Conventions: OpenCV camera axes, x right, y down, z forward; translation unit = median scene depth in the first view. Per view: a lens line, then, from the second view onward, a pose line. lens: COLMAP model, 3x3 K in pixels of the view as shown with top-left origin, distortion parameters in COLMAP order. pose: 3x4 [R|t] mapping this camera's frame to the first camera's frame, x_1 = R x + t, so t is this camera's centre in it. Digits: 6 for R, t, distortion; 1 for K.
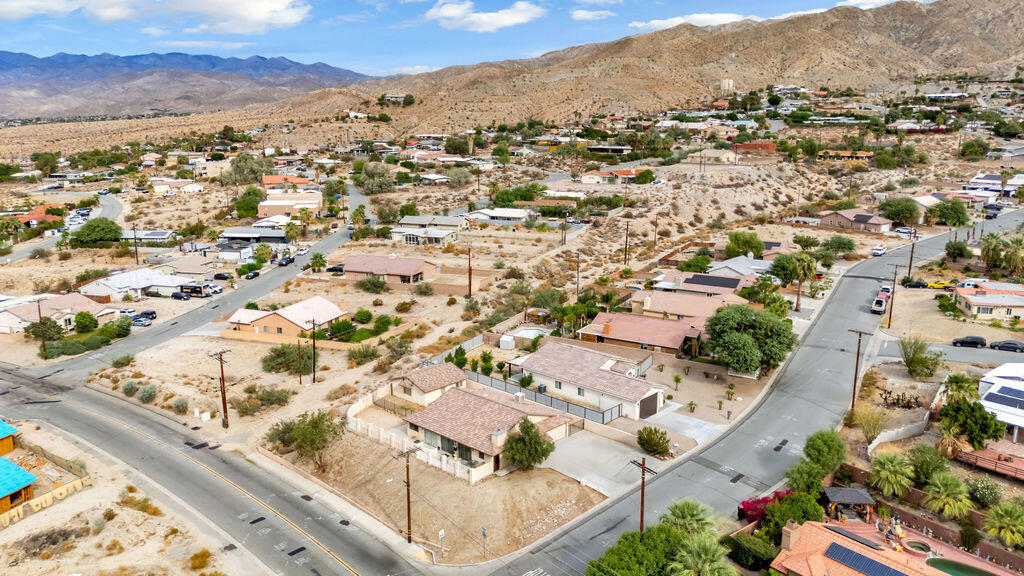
lens RADIAL K [[752.9, 0, 512.0], [0, 752.9, 288.0], [0, 0, 1]] dist [0.088544, -0.090111]
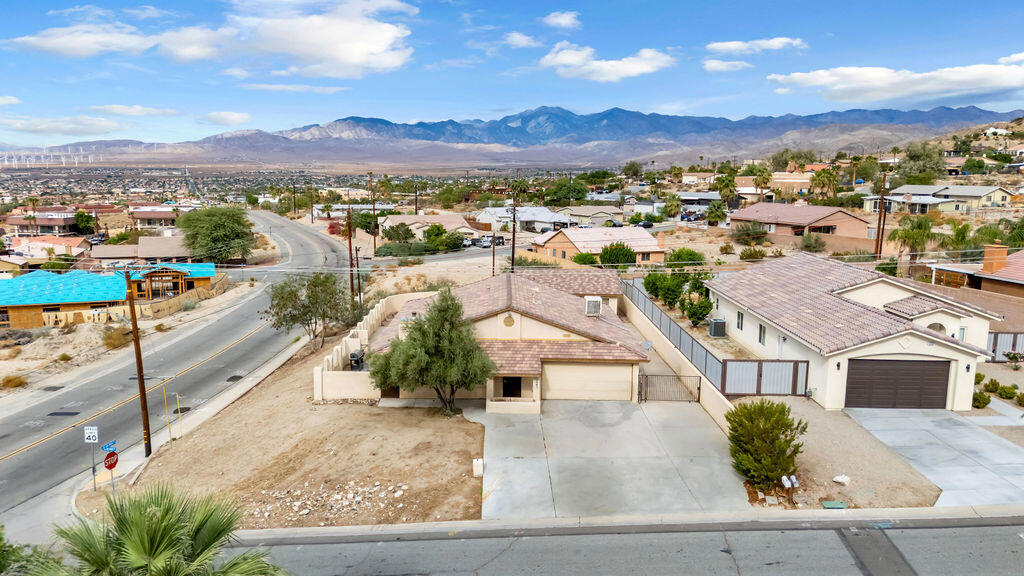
lens RADIAL K [[752.9, 0, 512.0], [0, 752.9, 288.0], [0, 0, 1]] dist [0.088544, -0.090111]
pose [[0.686280, 0.120463, -0.717292, 0.192583], [-0.171482, 0.985186, 0.001385, 0.088510], [0.706833, 0.122052, 0.696771, 0.394183]]
